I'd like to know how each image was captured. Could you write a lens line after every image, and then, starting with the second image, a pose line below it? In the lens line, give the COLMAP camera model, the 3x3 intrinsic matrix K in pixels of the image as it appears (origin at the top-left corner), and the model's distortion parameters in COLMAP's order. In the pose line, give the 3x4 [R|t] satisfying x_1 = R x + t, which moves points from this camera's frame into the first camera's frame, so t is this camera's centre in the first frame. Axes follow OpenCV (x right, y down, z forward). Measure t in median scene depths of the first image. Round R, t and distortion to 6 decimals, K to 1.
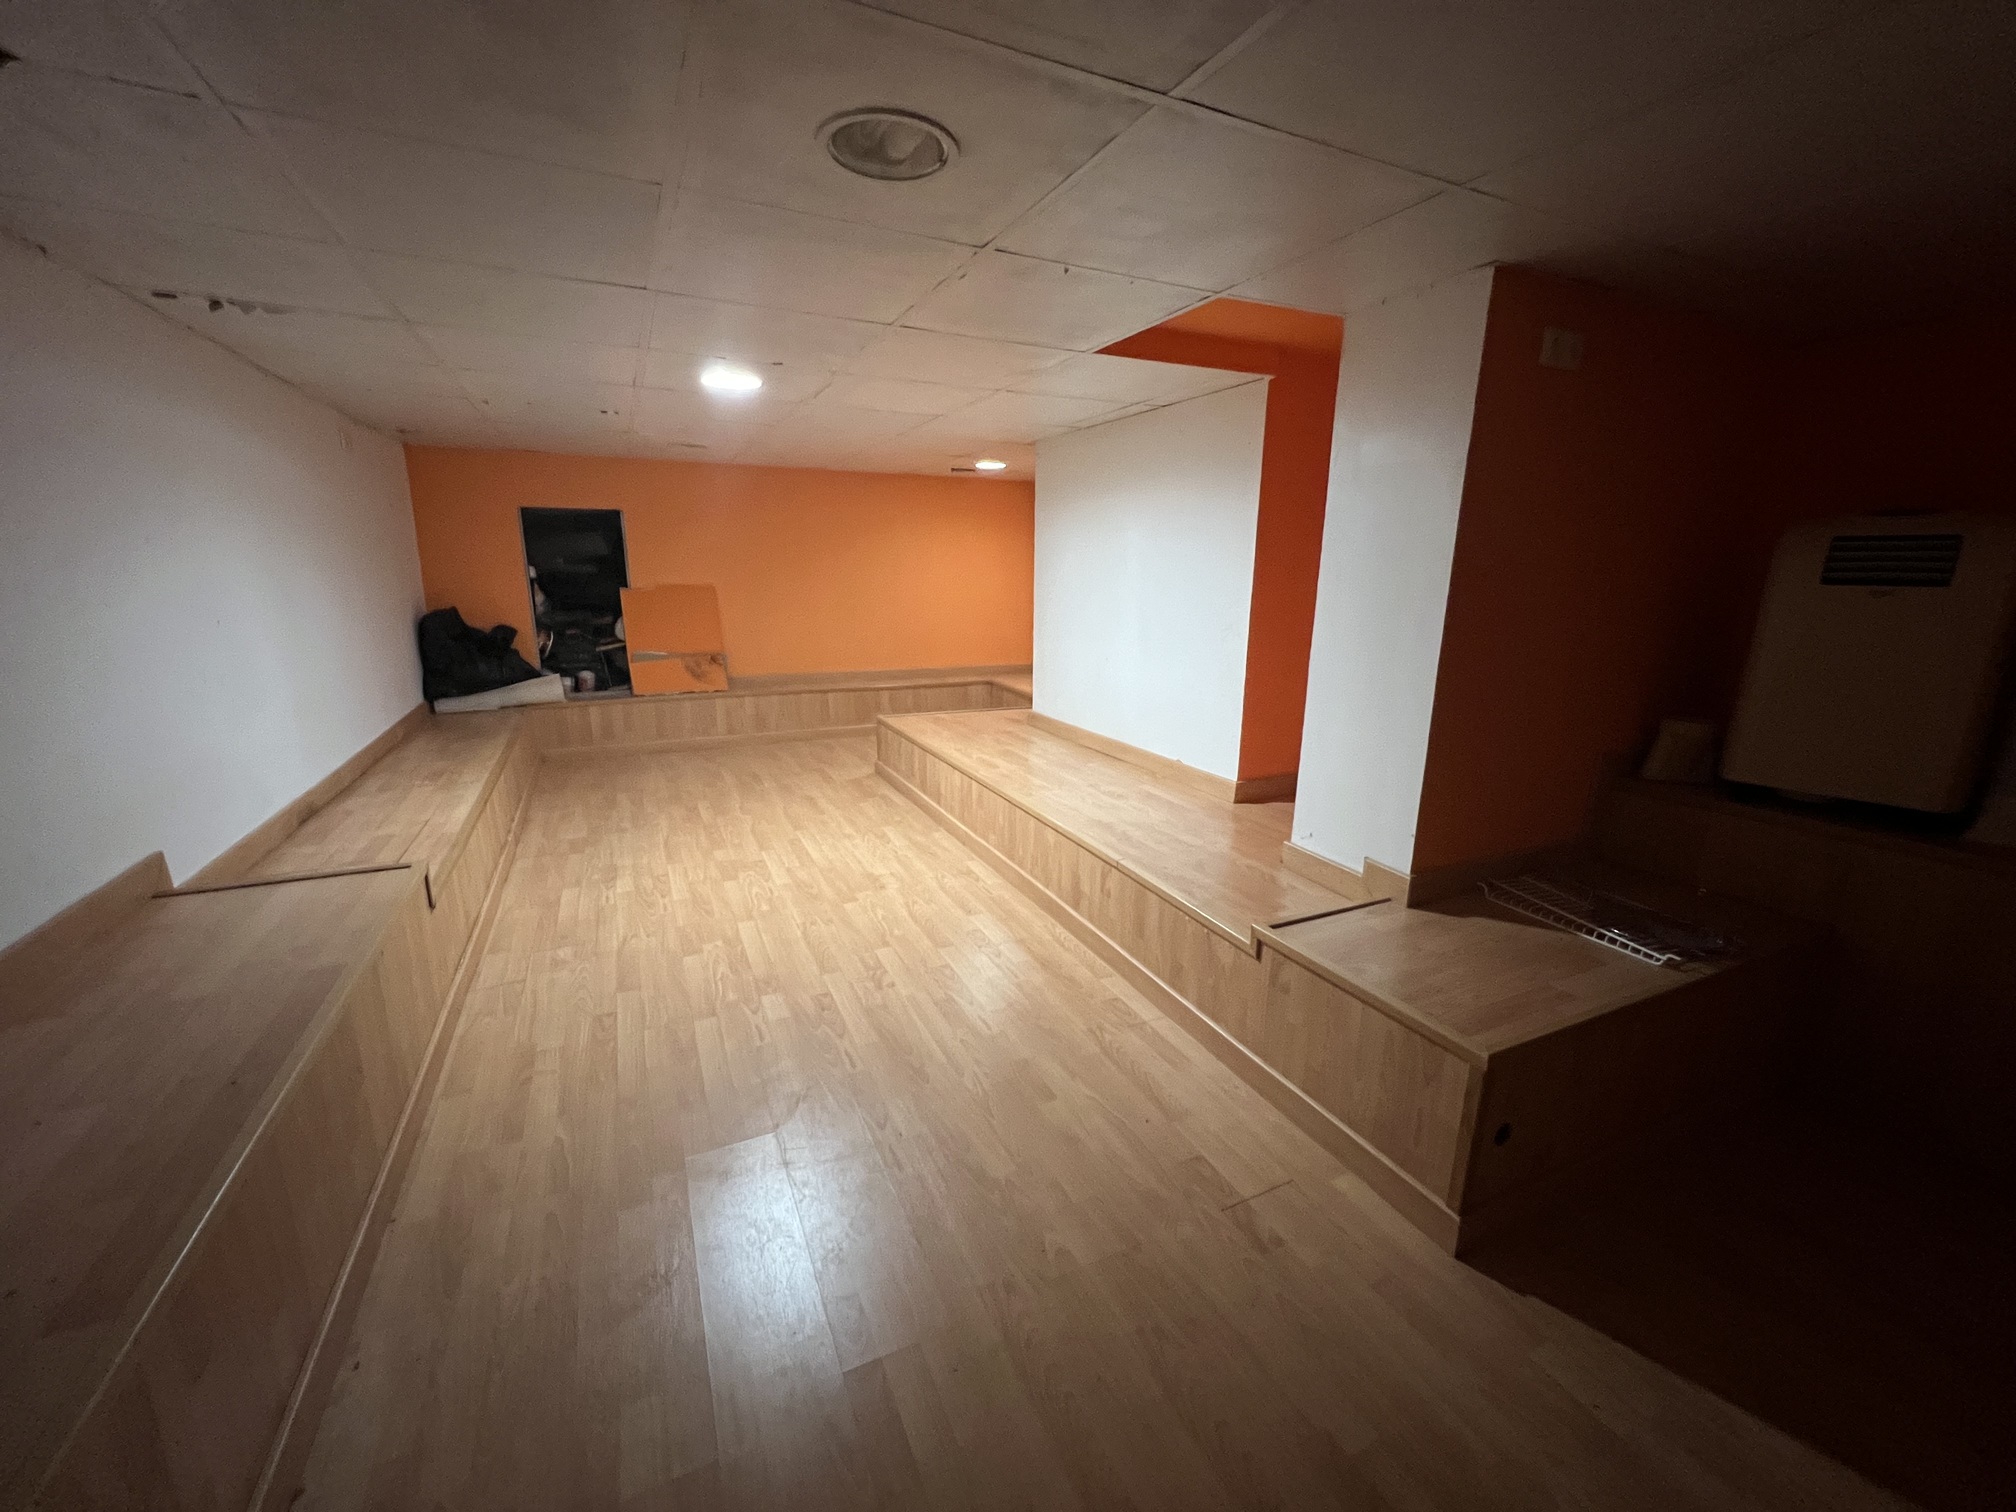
lens RADIAL K [[806.2, 0, 1004.0], [0, 806.2, 755.0], [0, 0, 1]] dist [-0.000842, 0.000459]
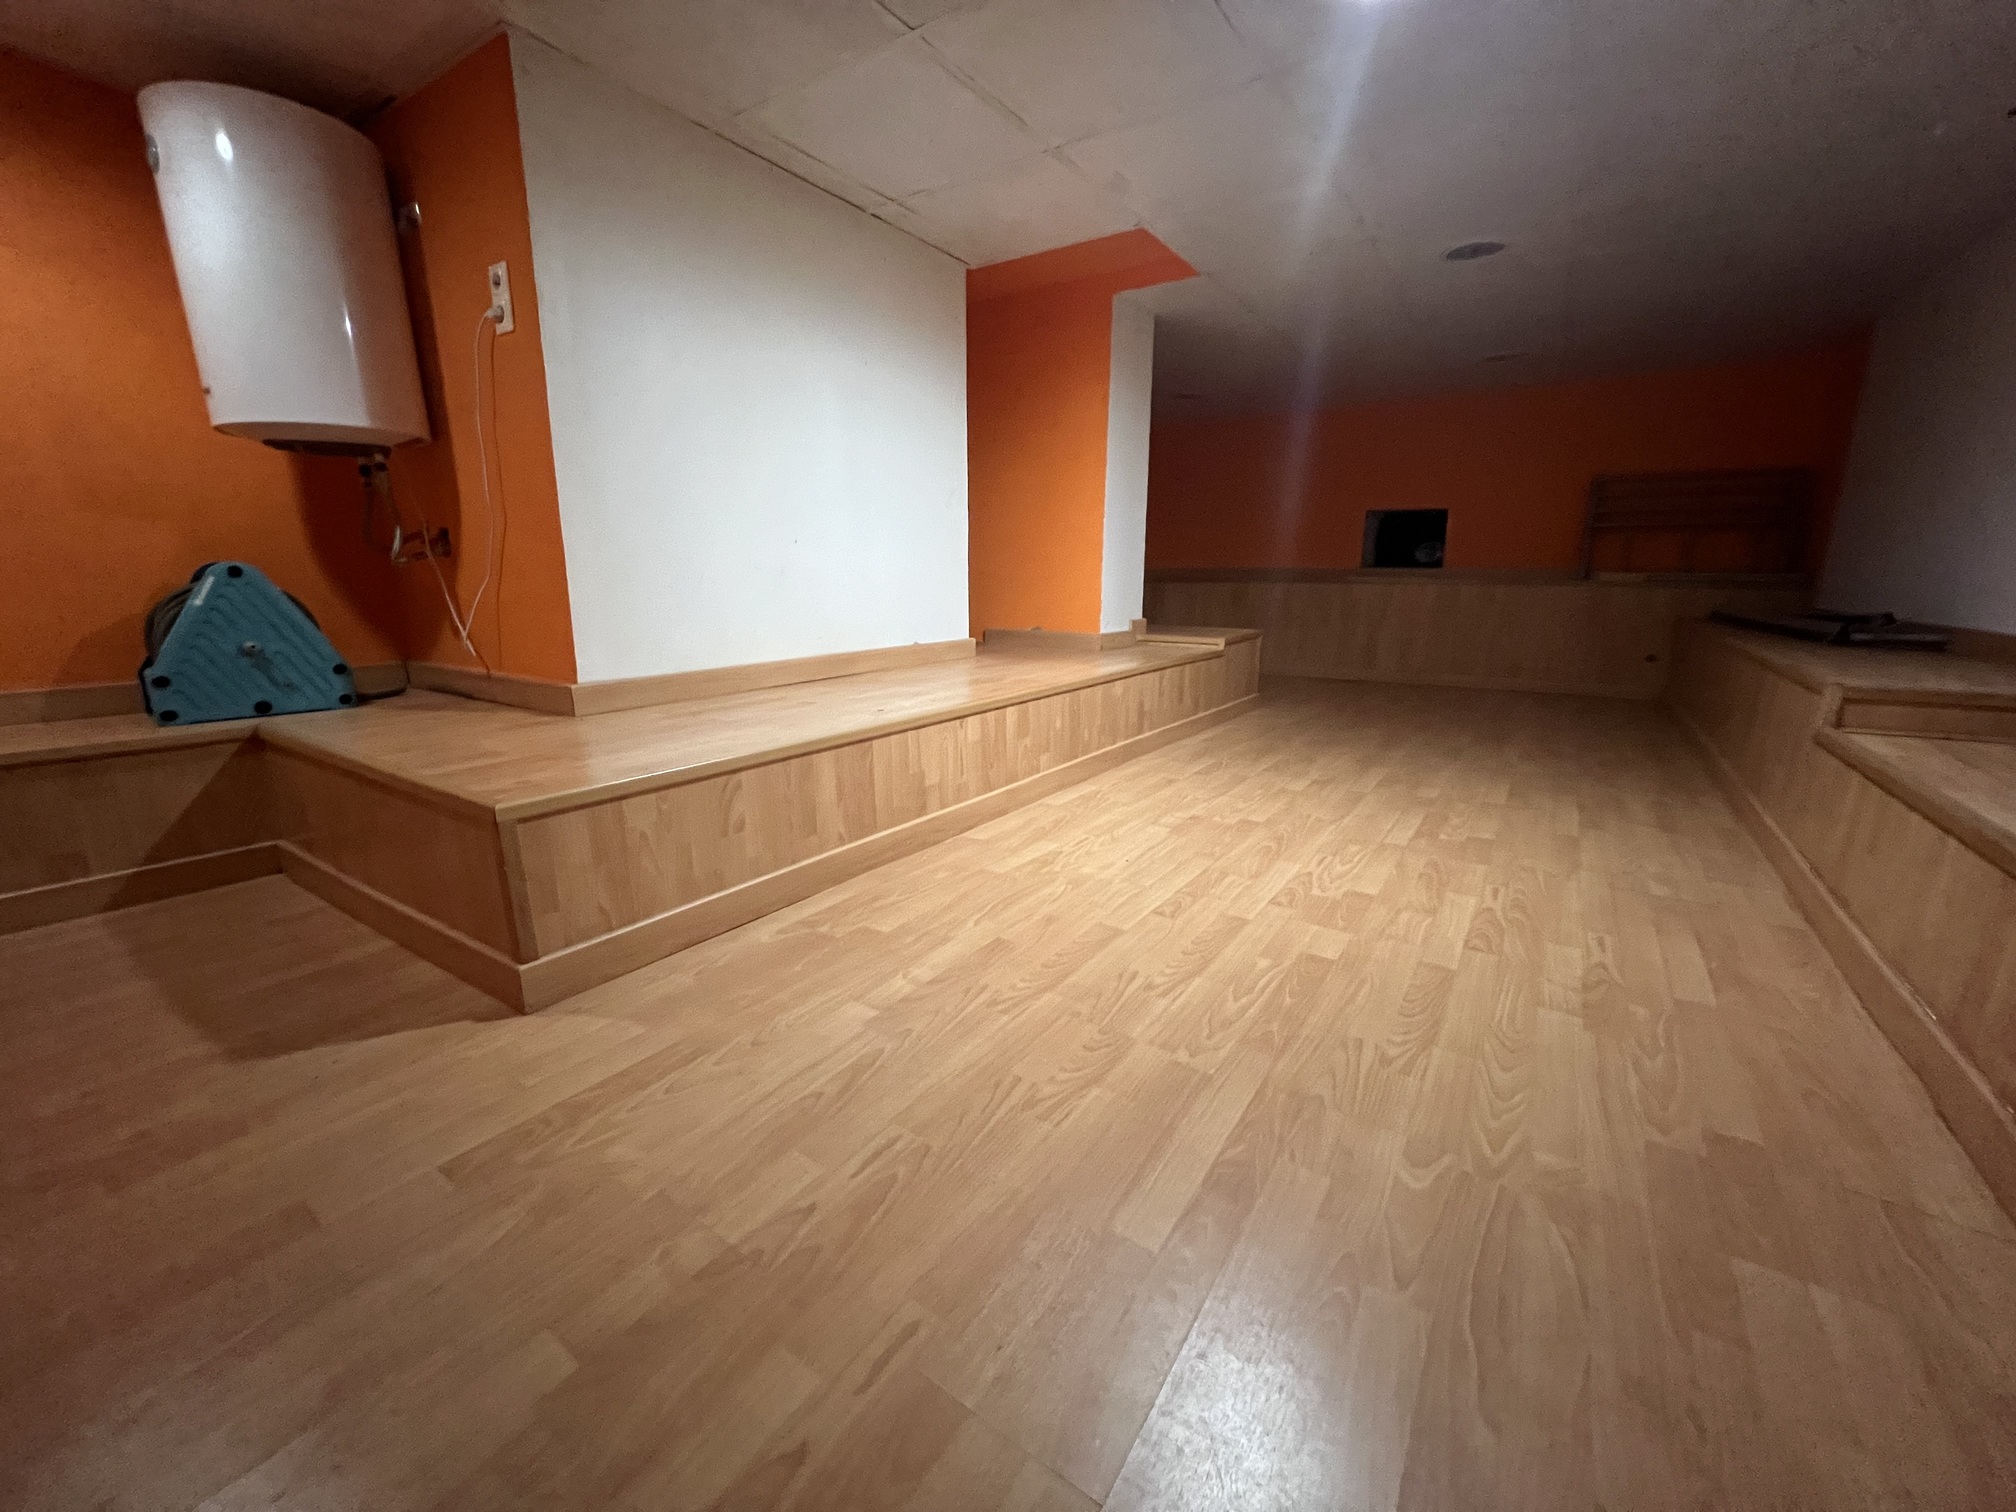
lens RADIAL K [[806.2, 0, 1004.0], [0, 806.2, 755.0], [0, 0, 1]] dist [-0.000842, 0.000459]
pose [[-0.505437, -0.202671, 0.838724, -0.668265], [0.194934, 0.920074, 0.339801, -0.177860], [-0.840556, 0.335244, -0.425532, 1.418412]]
